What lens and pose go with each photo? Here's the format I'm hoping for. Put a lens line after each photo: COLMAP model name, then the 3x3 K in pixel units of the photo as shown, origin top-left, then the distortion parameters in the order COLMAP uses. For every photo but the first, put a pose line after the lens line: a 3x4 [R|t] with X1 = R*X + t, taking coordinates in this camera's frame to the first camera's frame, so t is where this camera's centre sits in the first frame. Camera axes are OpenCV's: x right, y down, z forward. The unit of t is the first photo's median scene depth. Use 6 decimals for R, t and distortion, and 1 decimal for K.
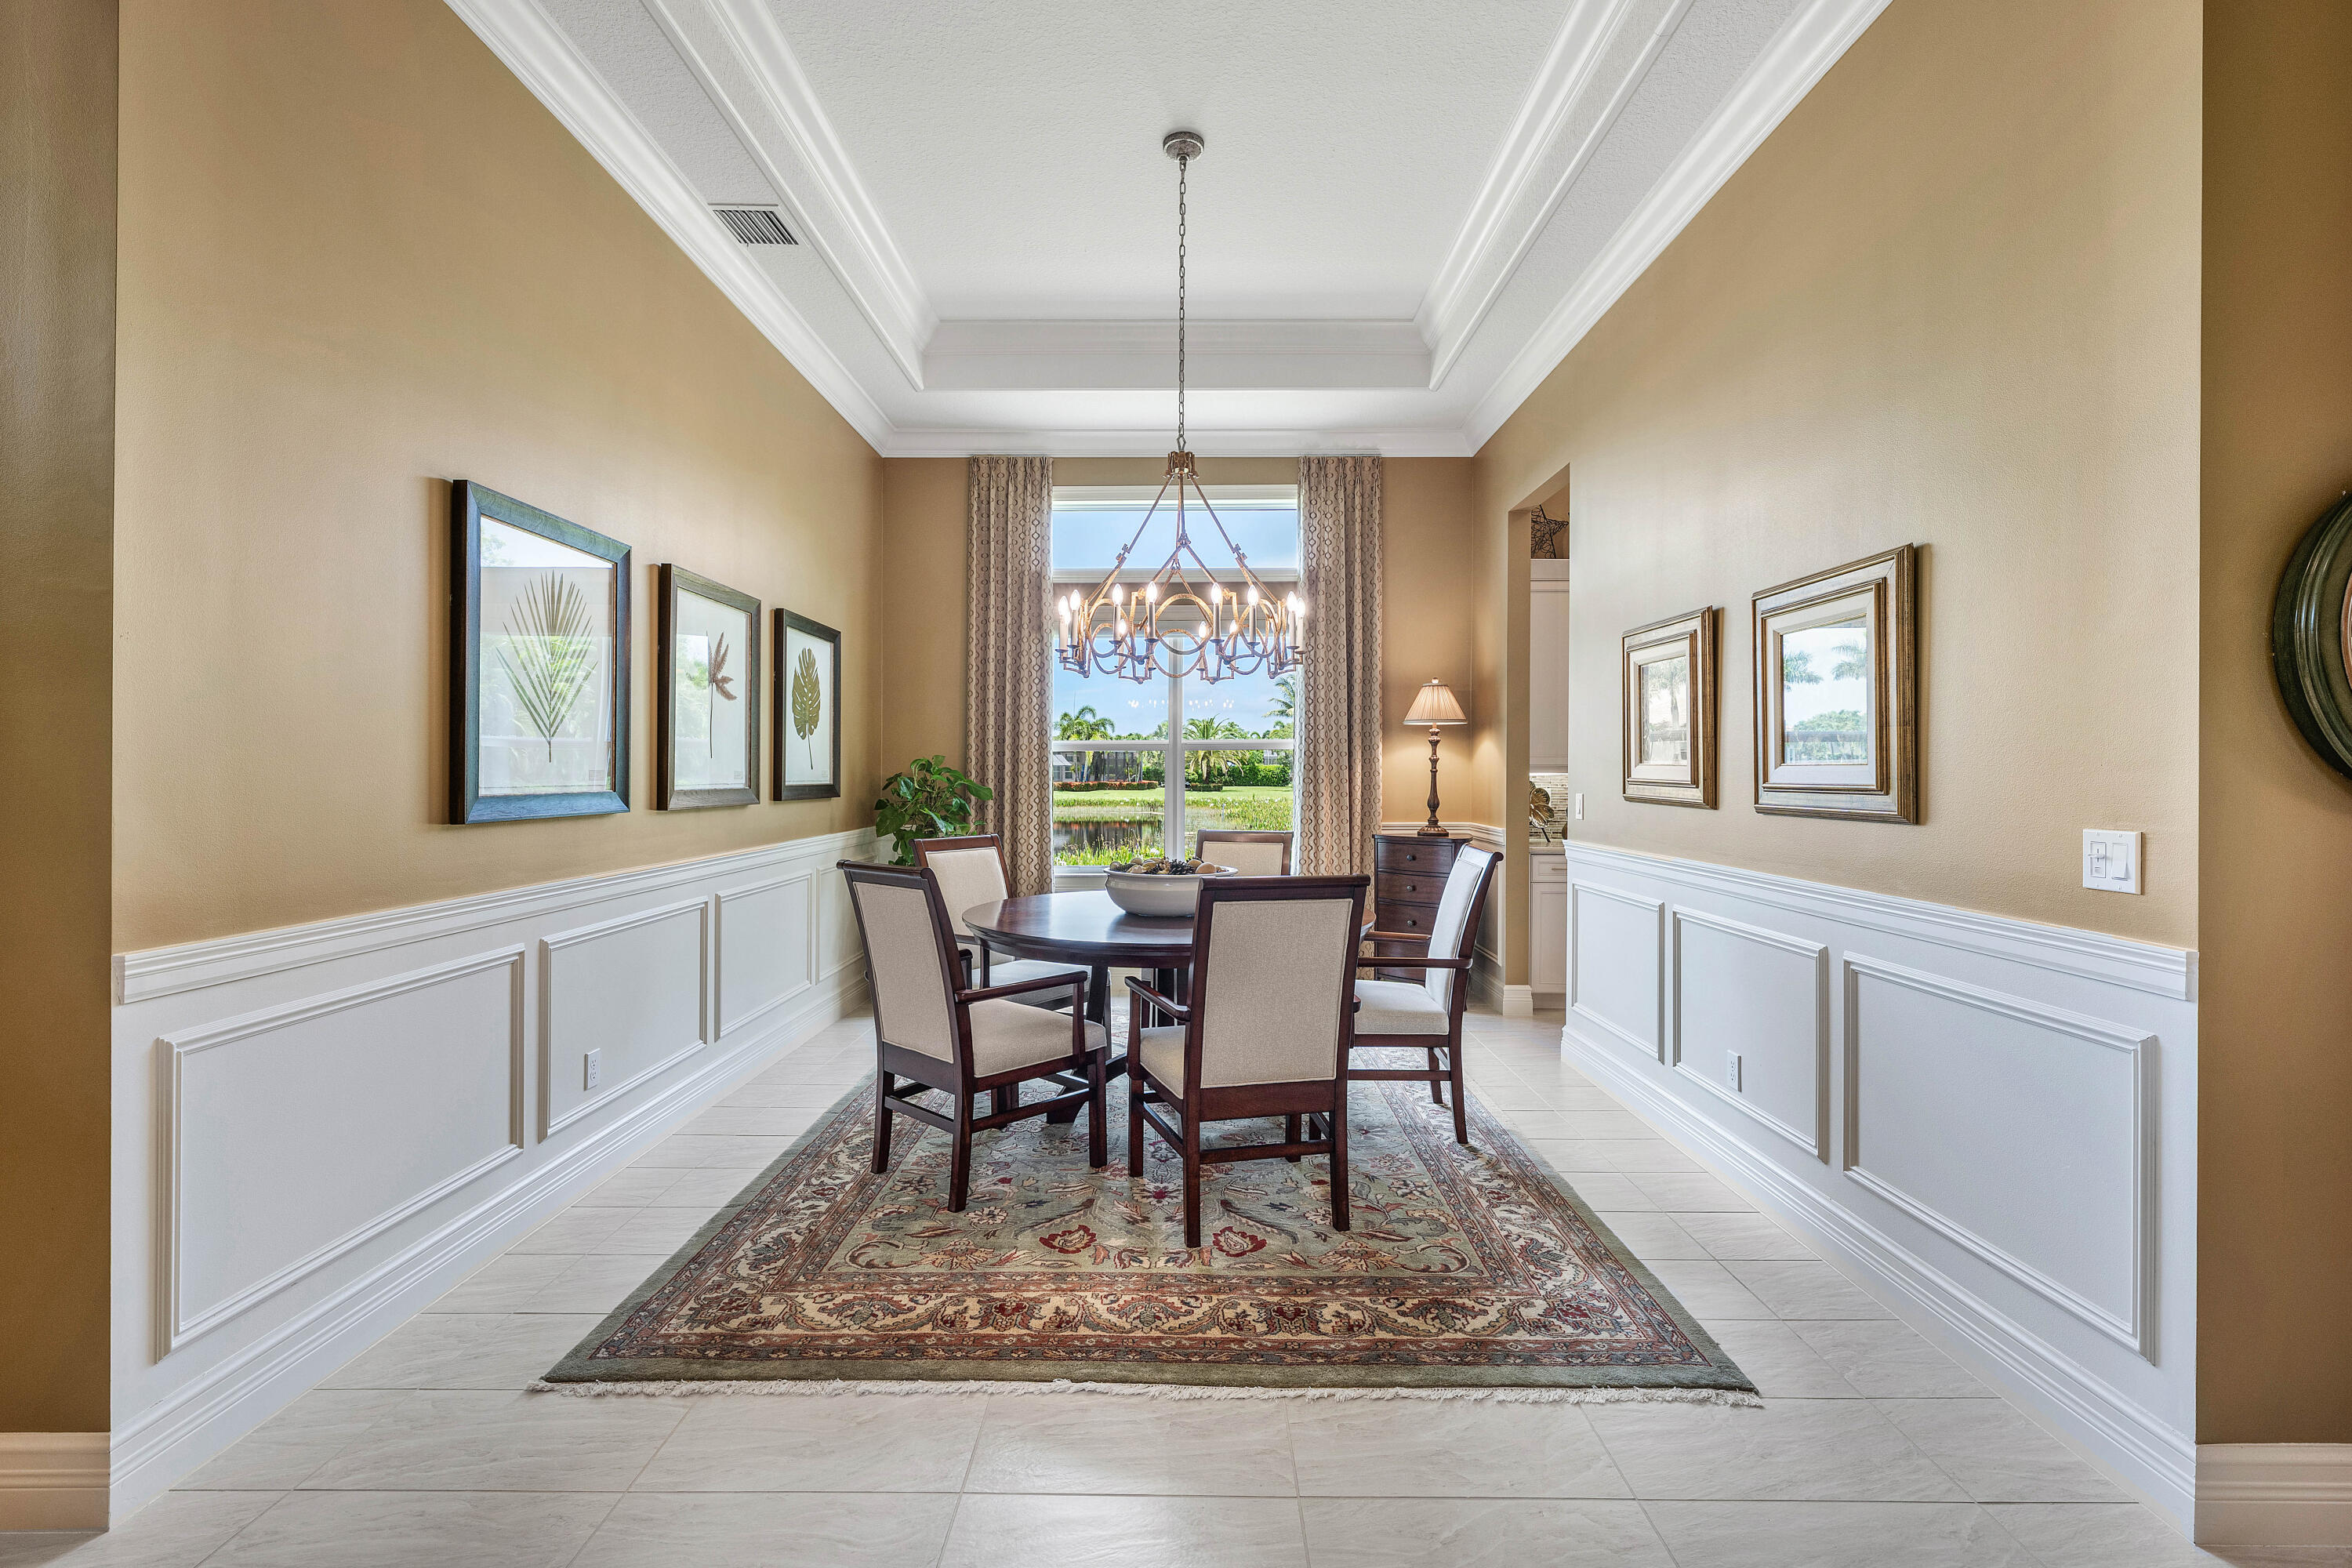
lens RADIAL K [[1062.1, 0, 1198.4], [0, 1062.1, 772.0], [0, 0, 1]] dist [0.001902, -0.000581]
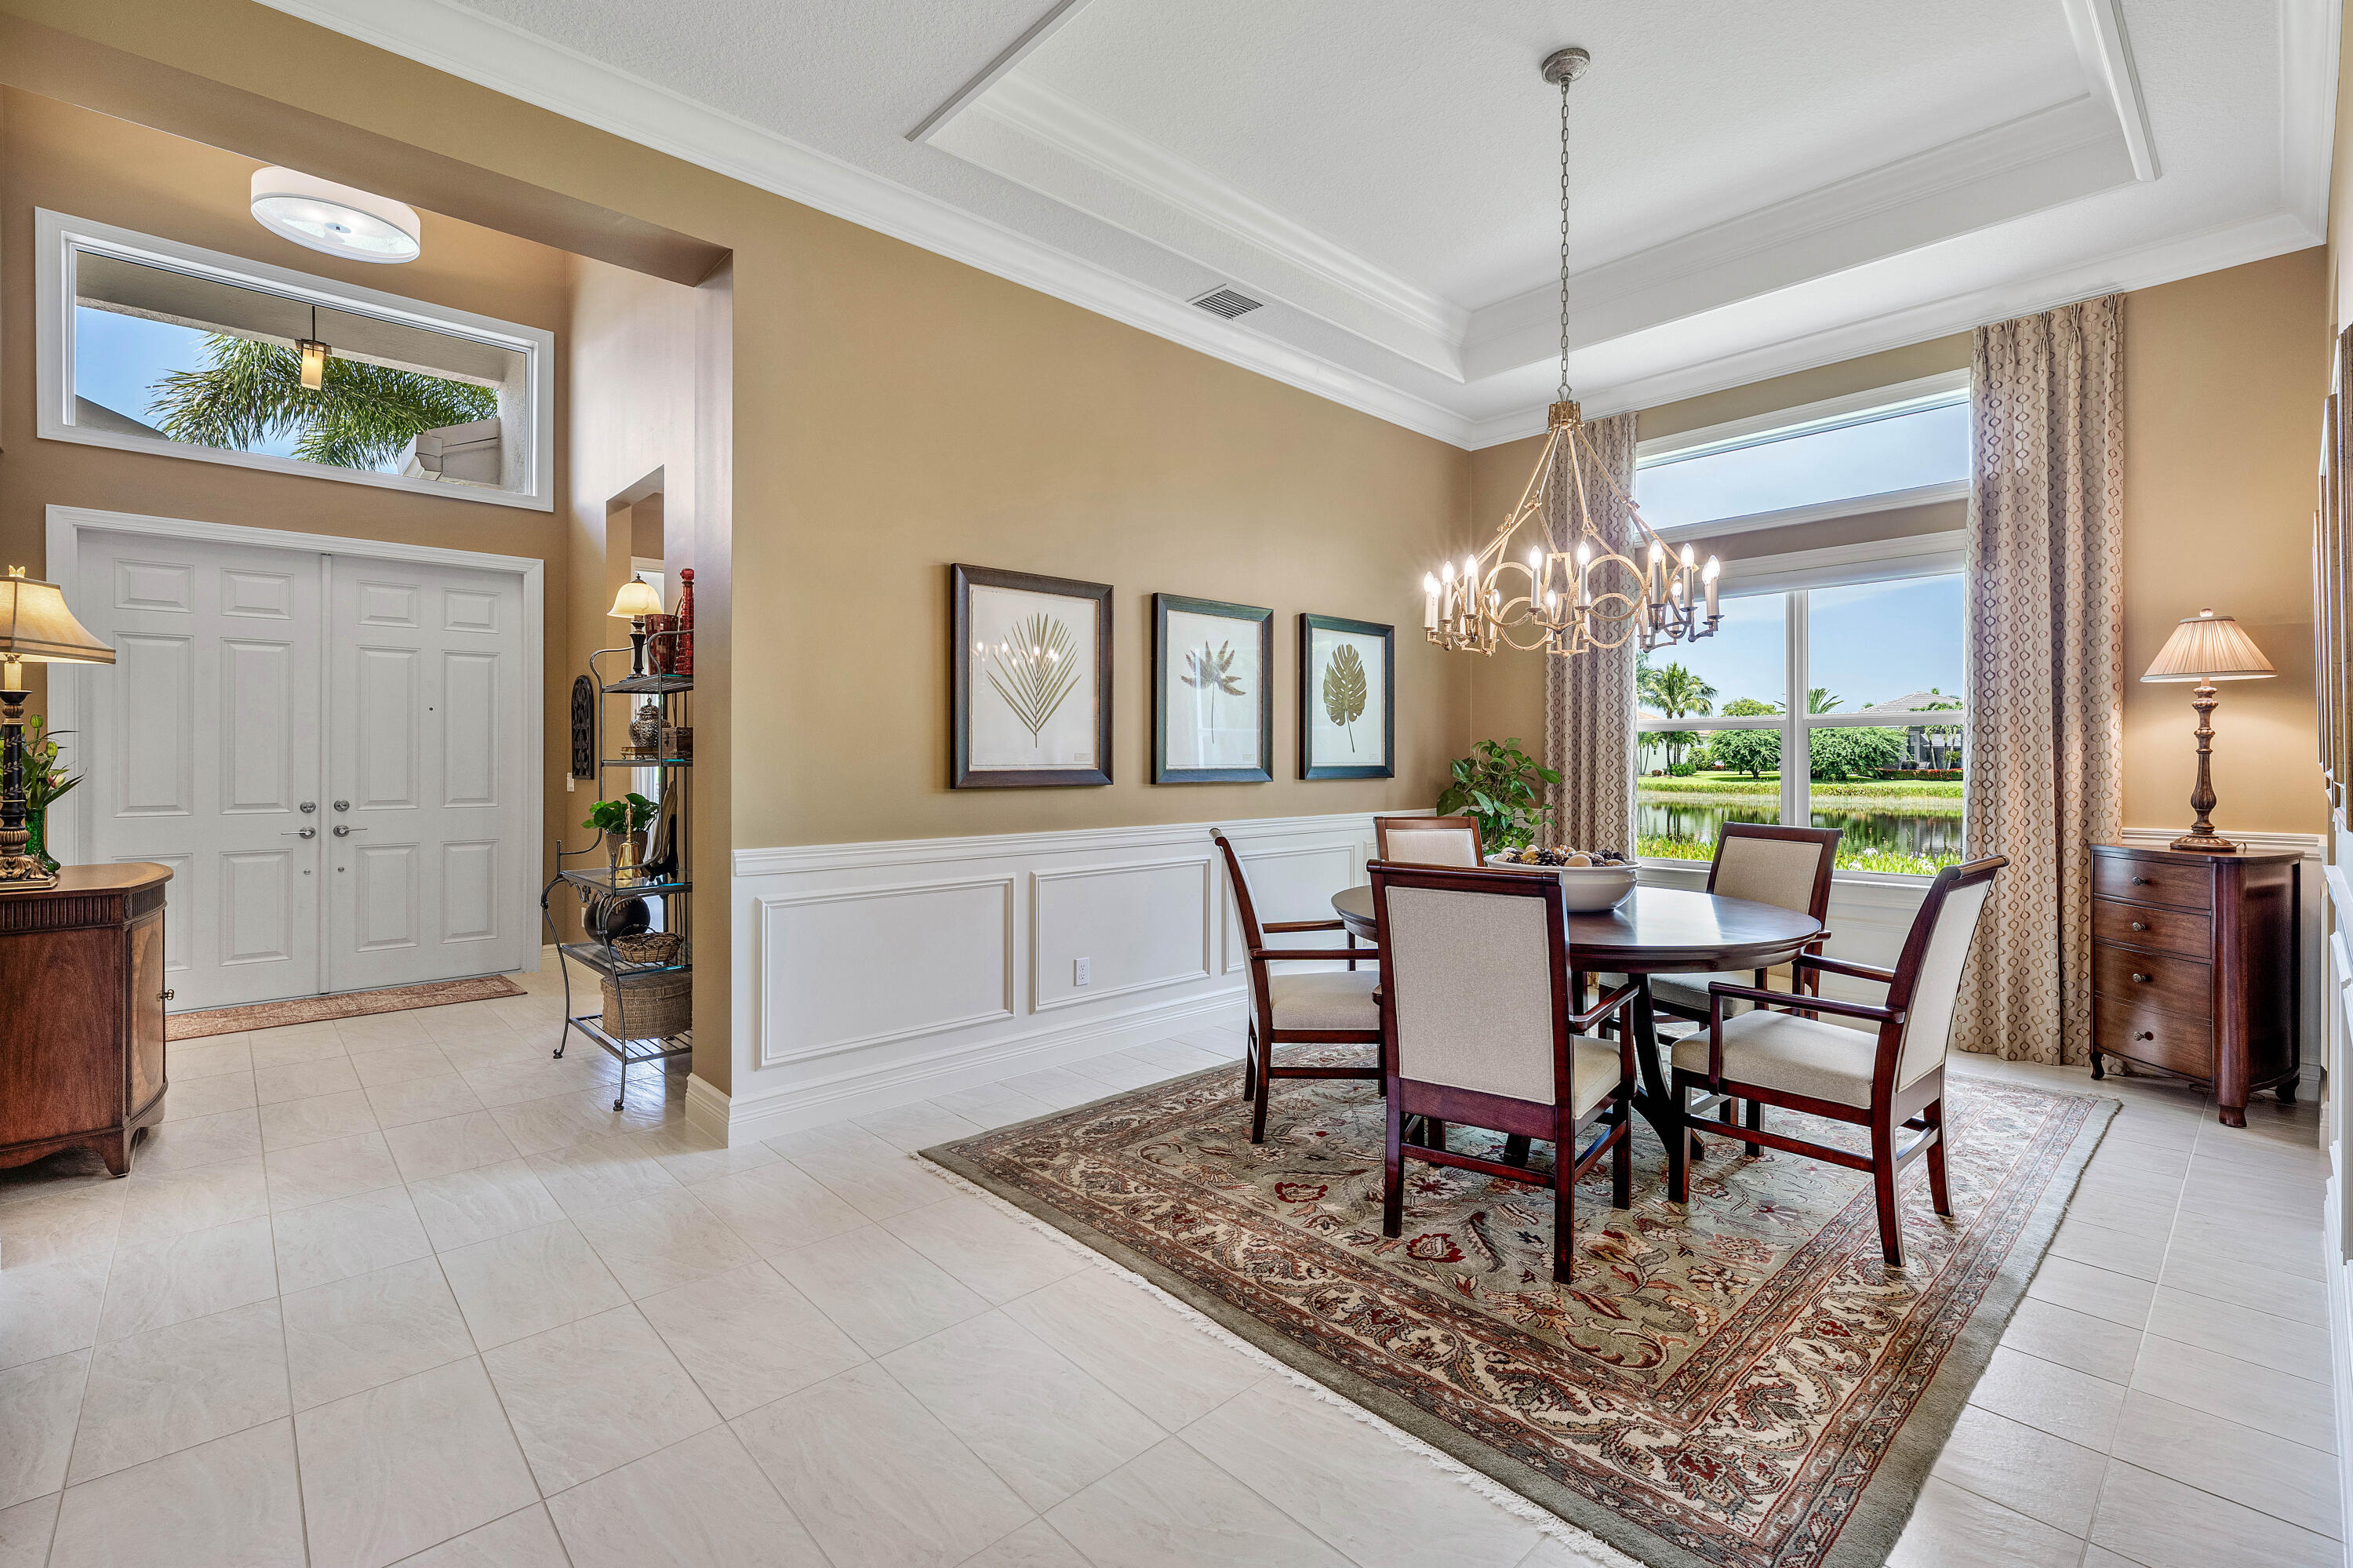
lens RADIAL K [[1062.6, 0, 1175.9], [0, 1062.6, 755.1], [0, 0, 1]] dist [0.001902, -0.000581]
pose [[0.670900, -0.001288, -0.741546, 0.563428], [0.001007, 0.999999, -0.000827, 0.001834], [0.741547, -0.000192, 0.670901, 0.183050]]
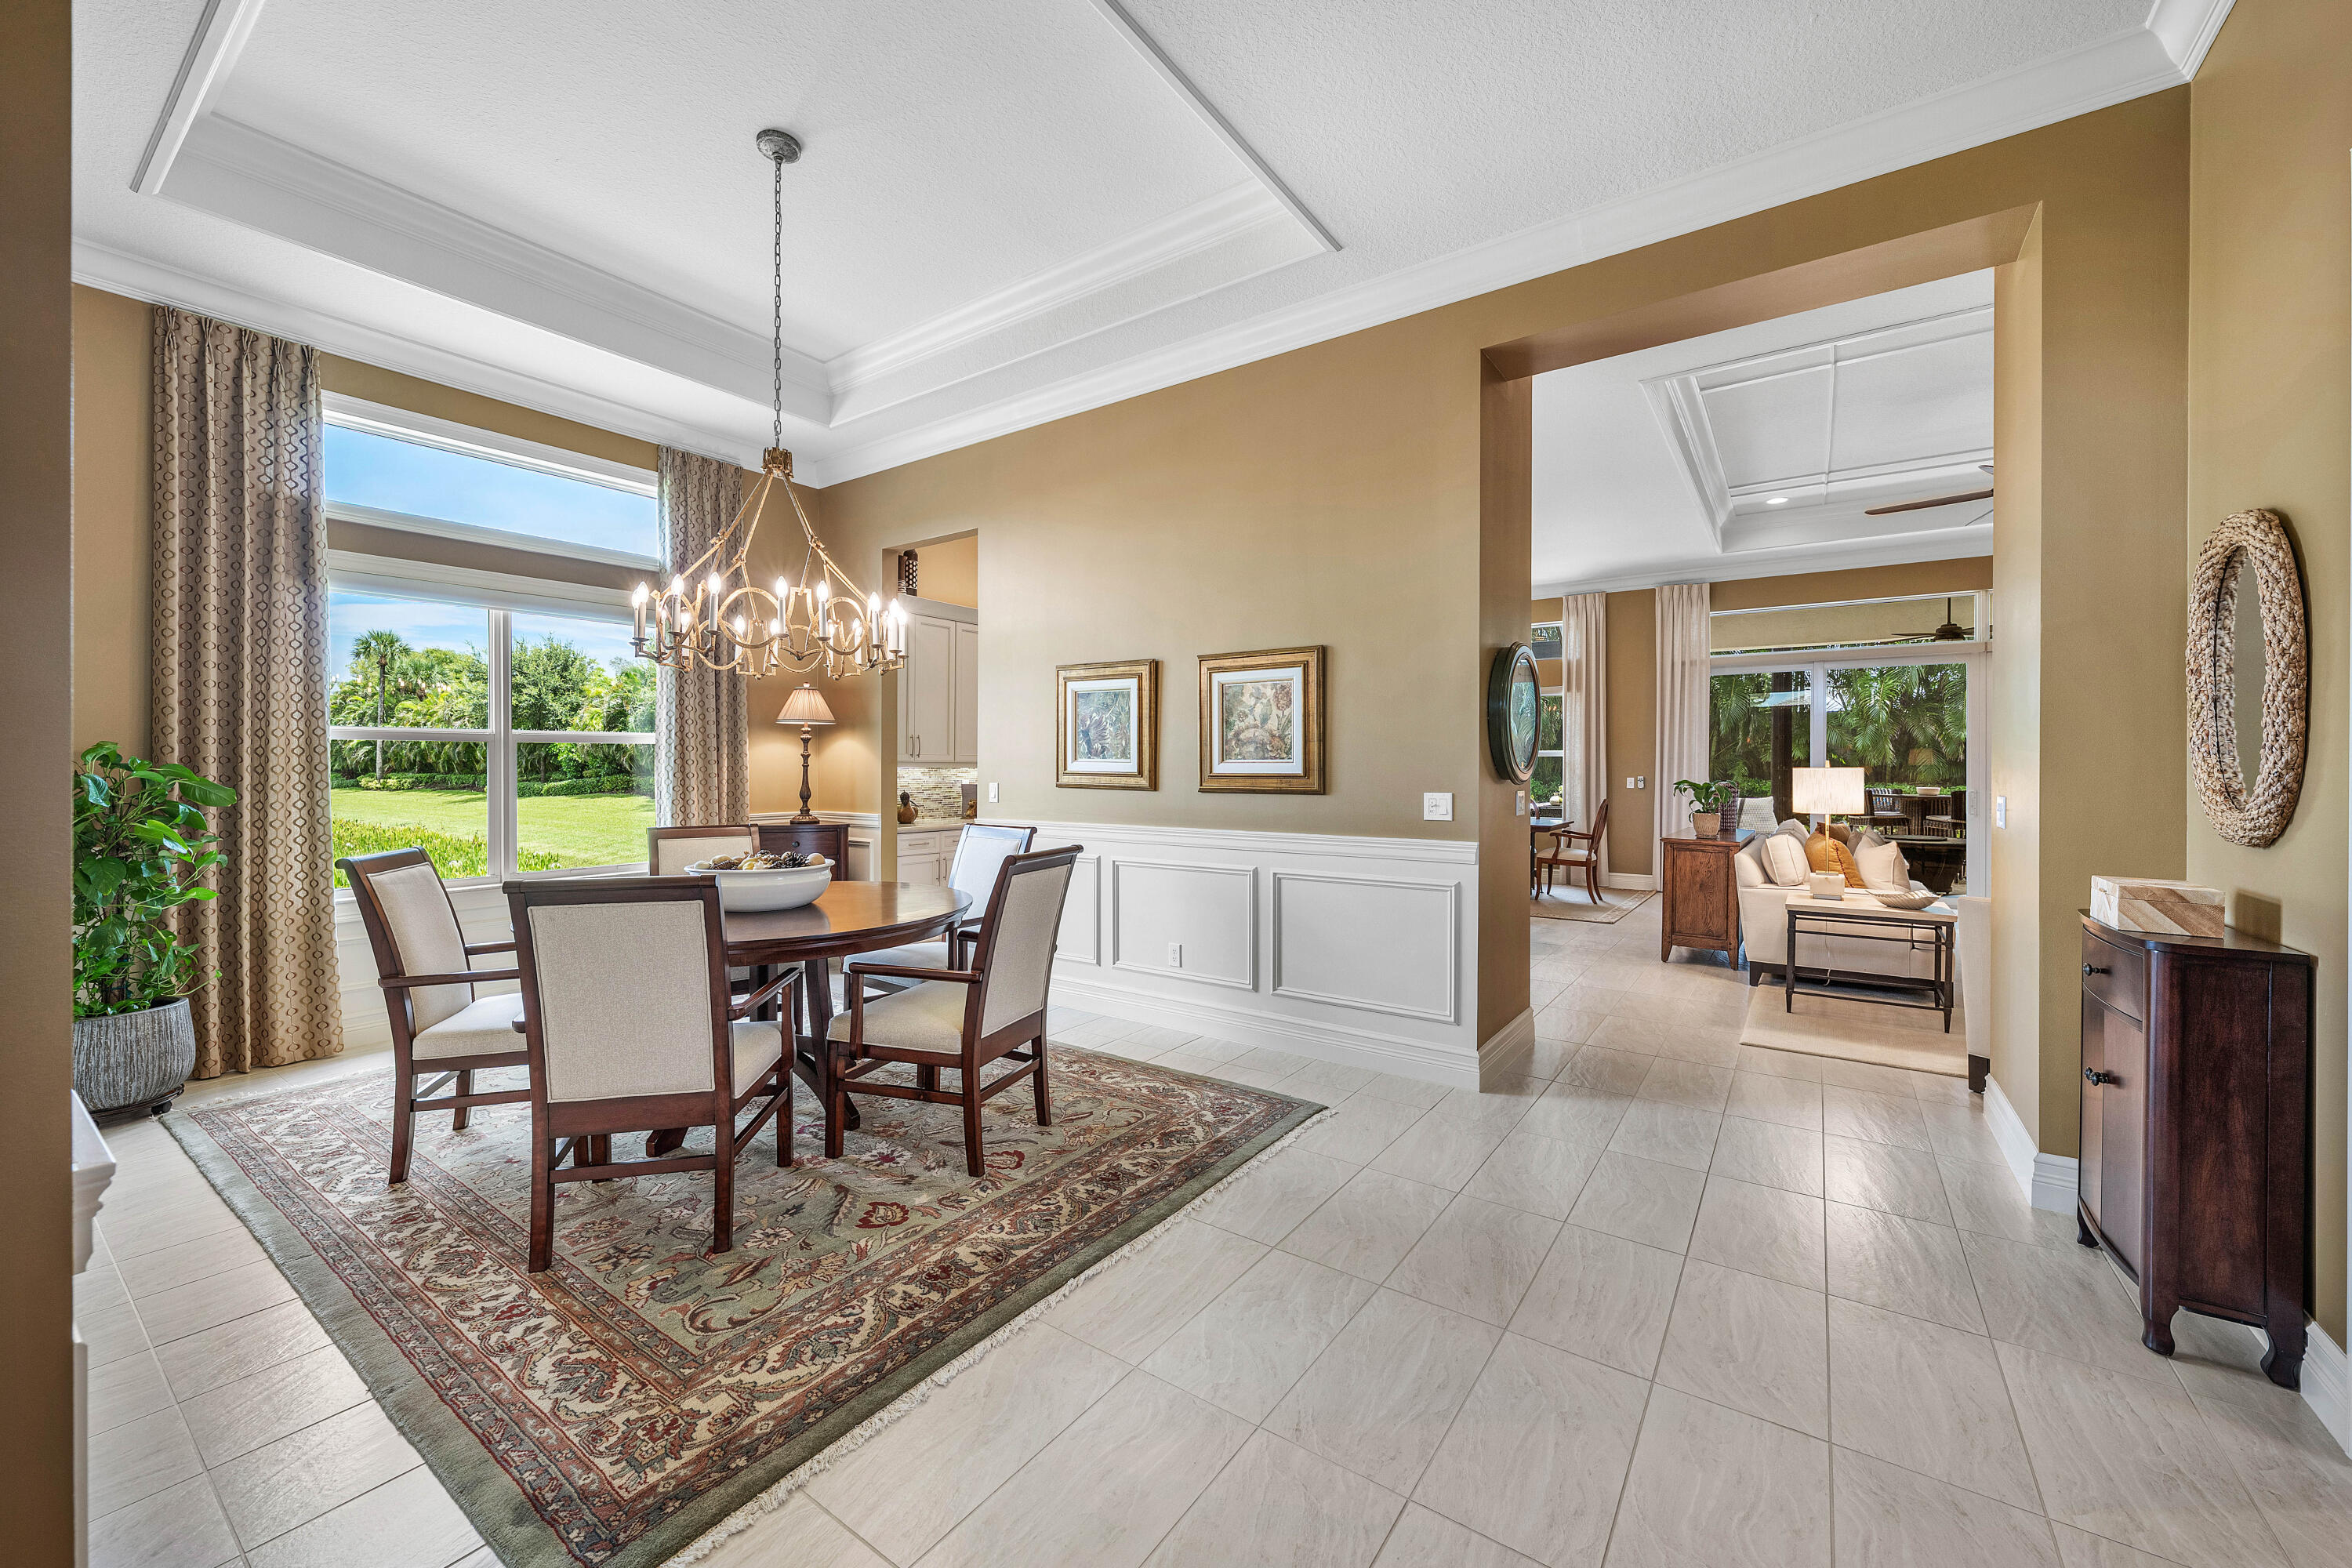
lens RADIAL K [[895.4, 0, 1218.4], [0, 895.4, 775.2], [0, 0, 1]] dist [-0.001522, -0.000519]
pose [[0.556406, -0.008482, 0.830867, -0.636461], [-0.000230, 0.999946, 0.010362, -0.001443], [-0.830911, -0.005957, 0.556374, 0.229256]]
